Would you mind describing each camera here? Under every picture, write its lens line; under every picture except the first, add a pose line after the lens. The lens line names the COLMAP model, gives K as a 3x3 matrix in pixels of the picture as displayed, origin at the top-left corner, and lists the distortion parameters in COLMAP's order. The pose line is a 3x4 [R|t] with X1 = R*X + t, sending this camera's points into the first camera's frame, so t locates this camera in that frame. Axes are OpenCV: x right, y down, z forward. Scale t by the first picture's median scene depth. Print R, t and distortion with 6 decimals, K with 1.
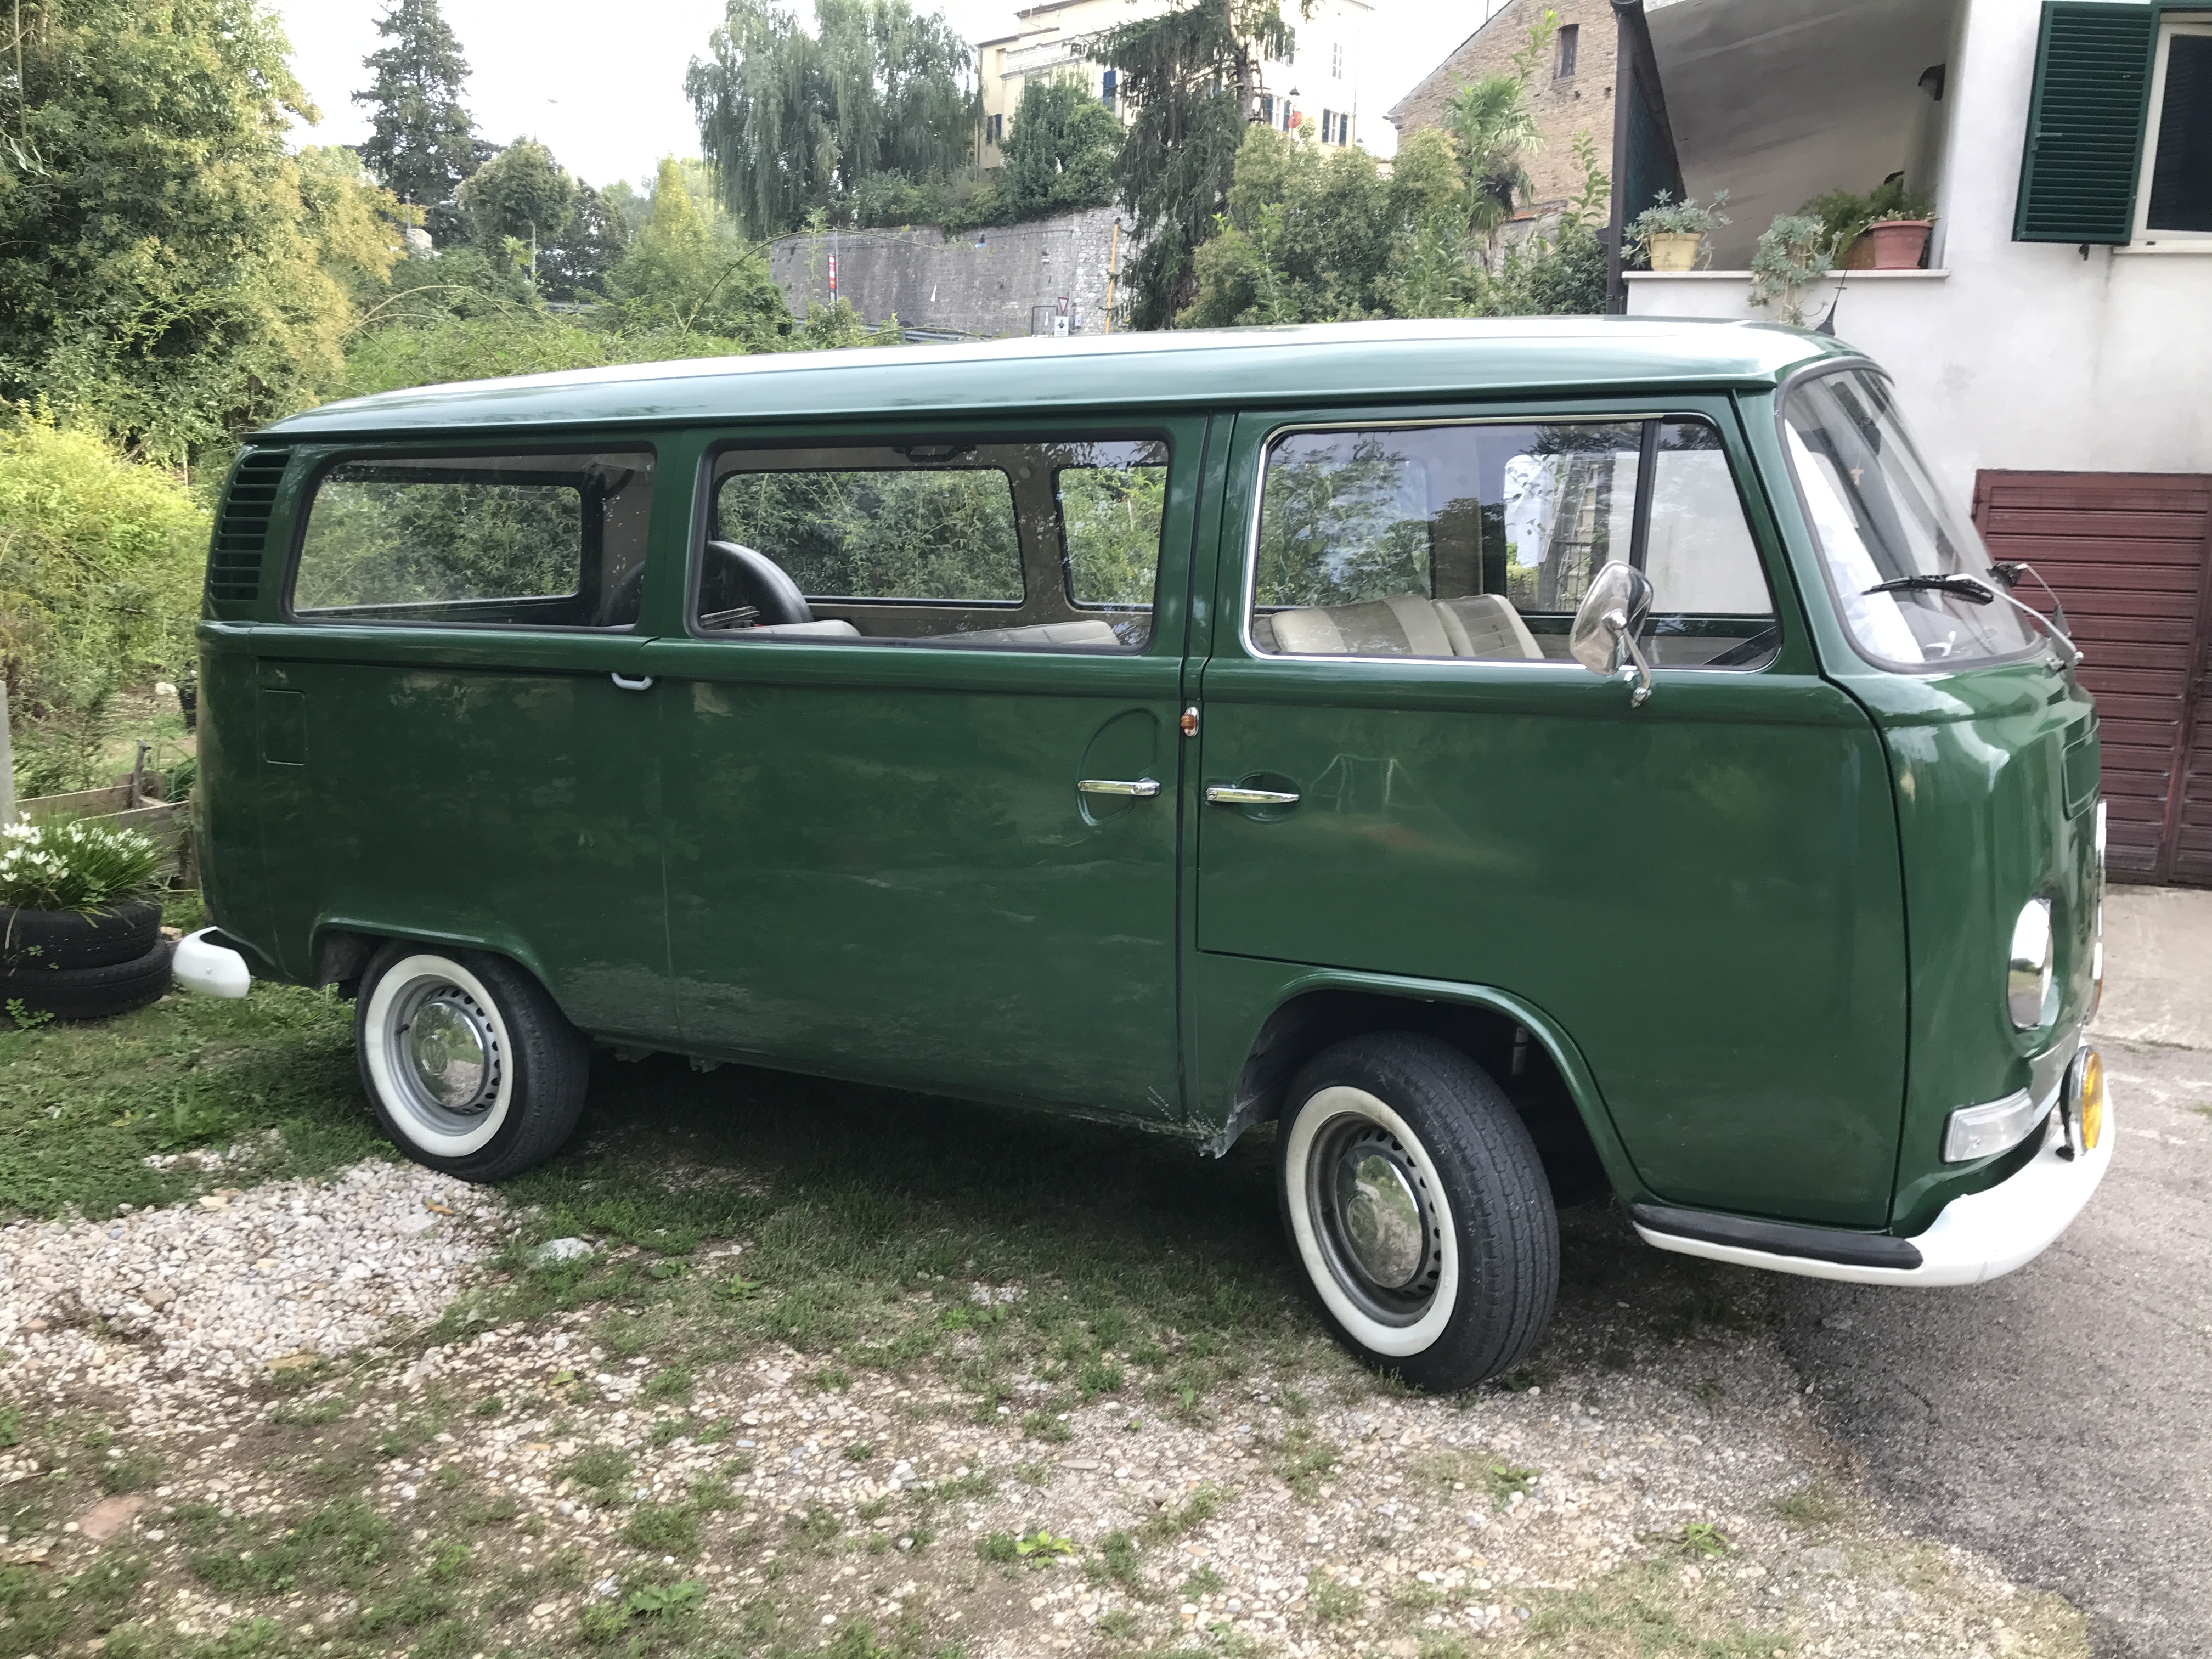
lens RADIAL K [[1851.3, 0, 1106.0], [0, 1851.3, 829.5], [0, 0, 1]] dist [0.014725, -0.002574]
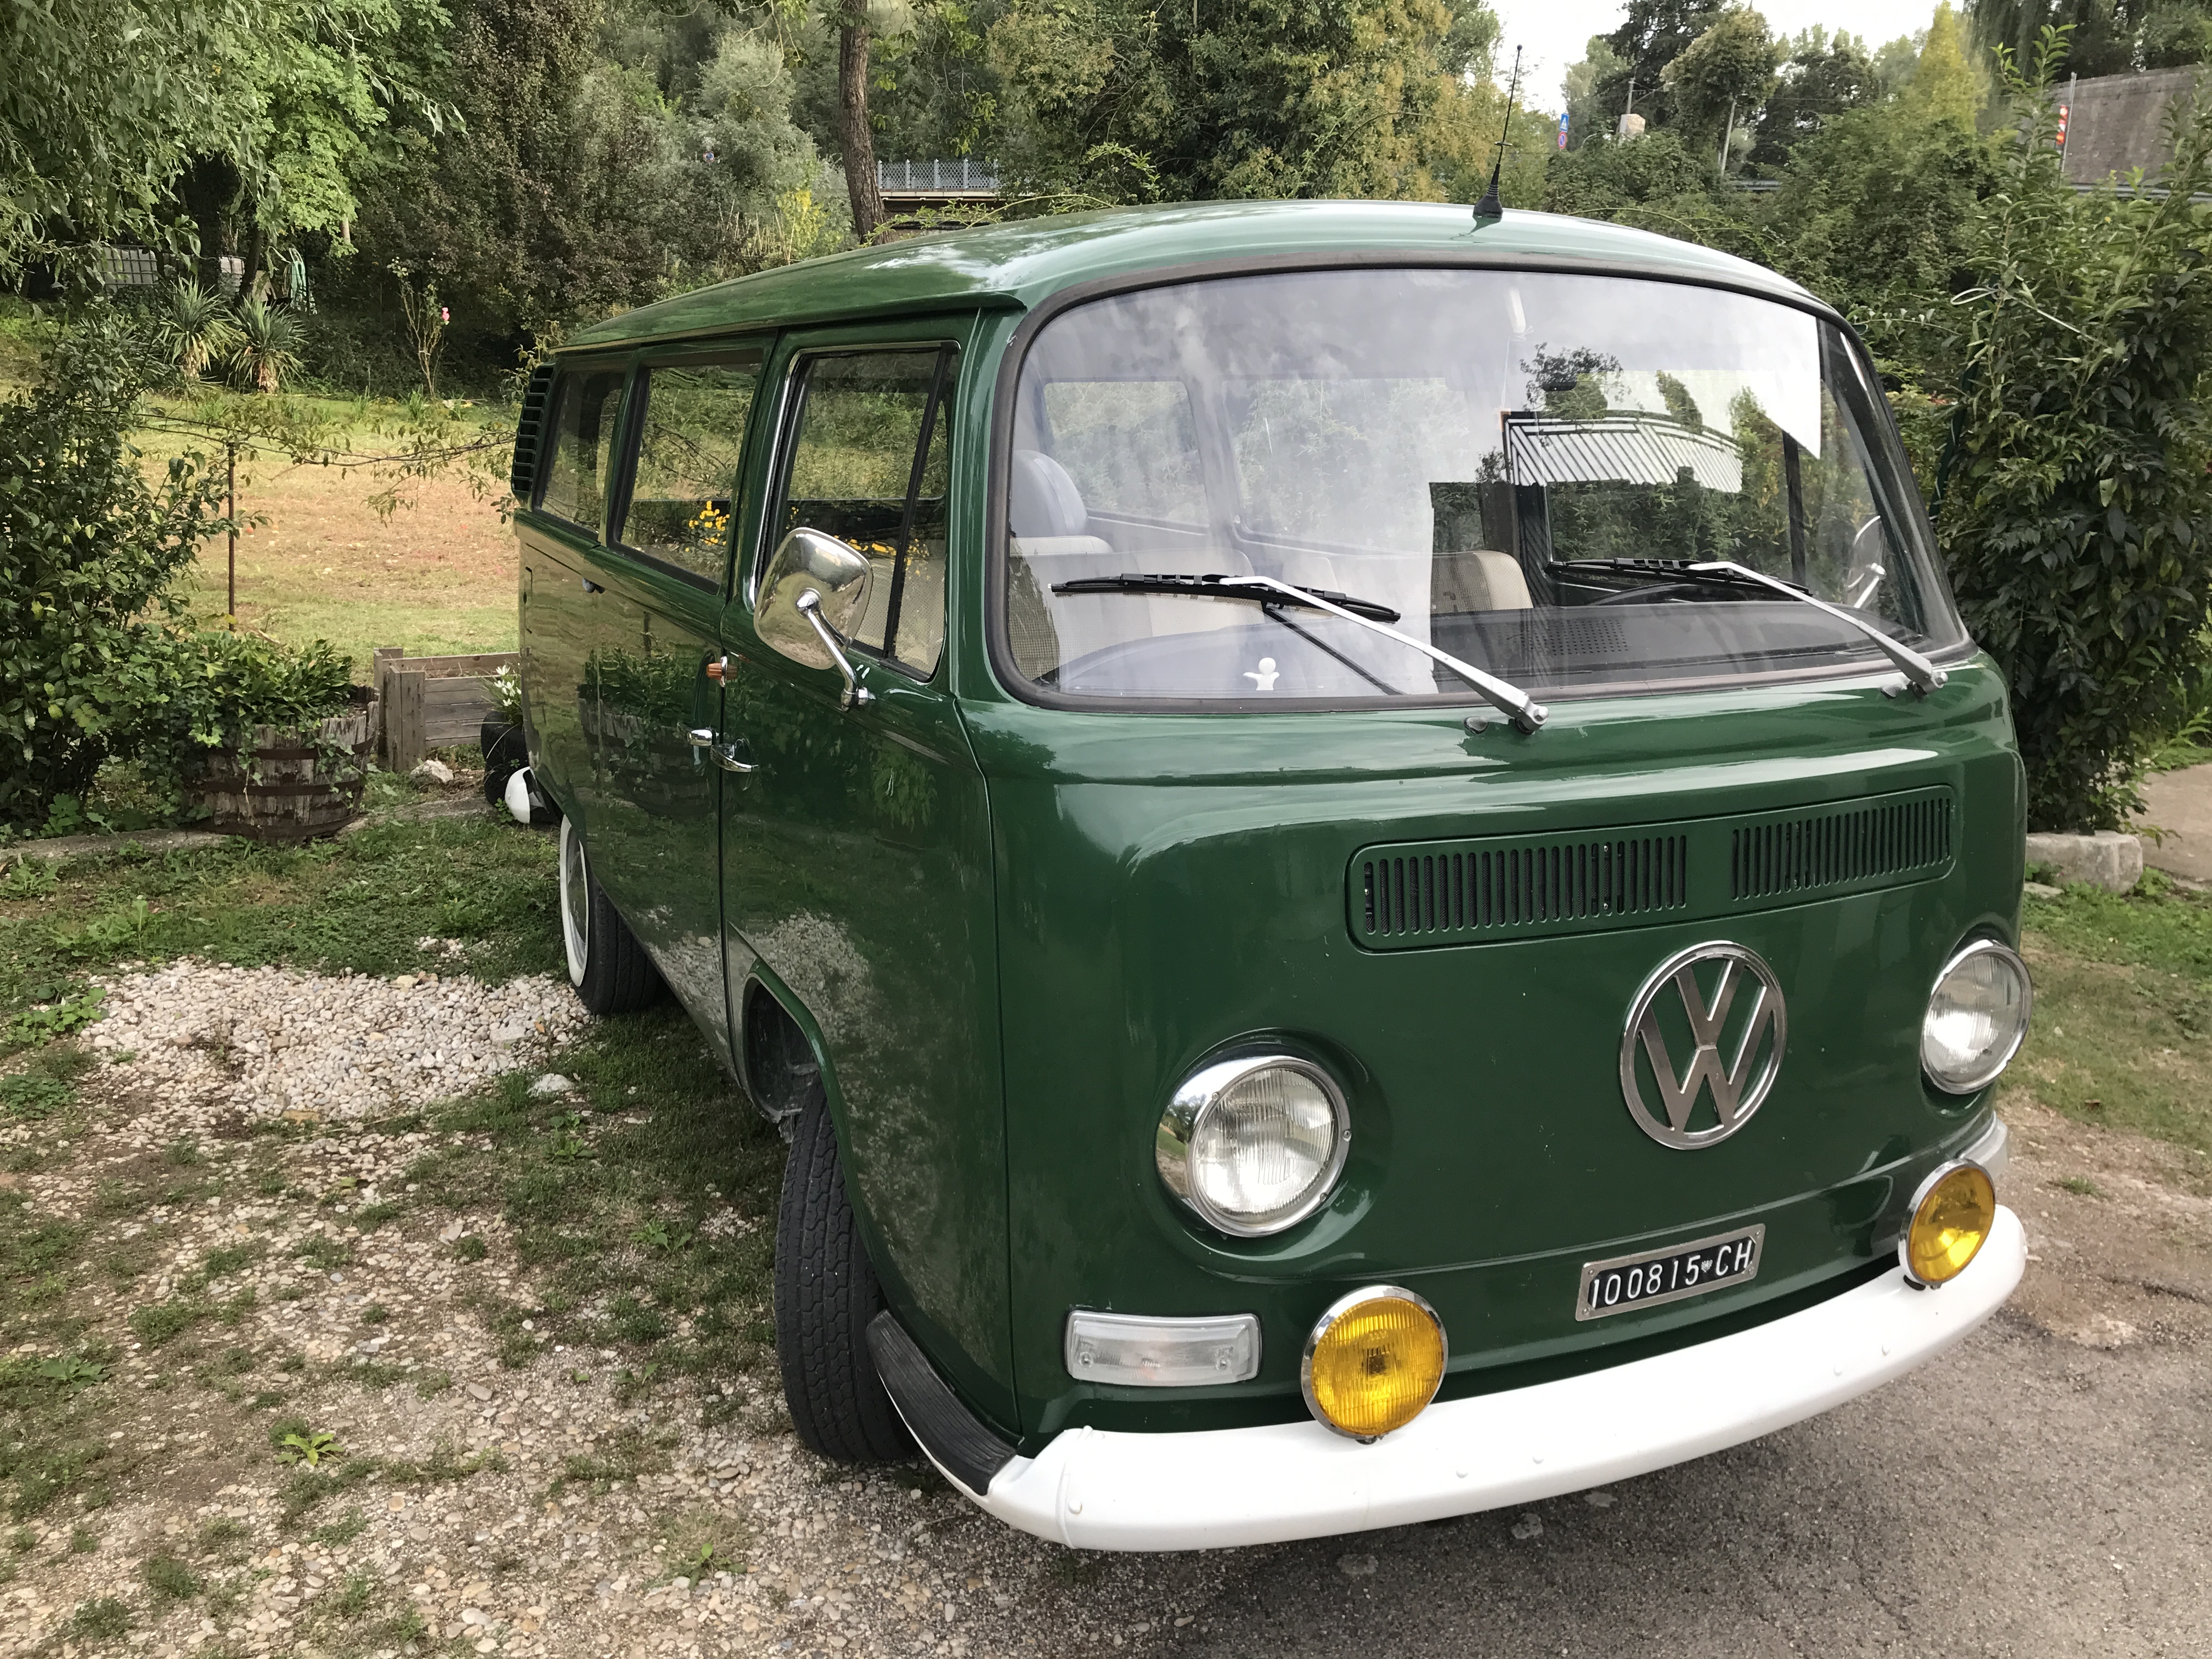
lens RADIAL K [[1819.3, 0, 1106.0], [0, 1819.3, 829.5], [0, 0, 1]] dist [0.013415, 0.015196]
pose [[0.797227, 0.153500, -0.583838, 0.715771], [-0.115505, 0.988051, 0.102052, -0.095239], [0.592526, -0.013922, 0.805431, 0.356422]]
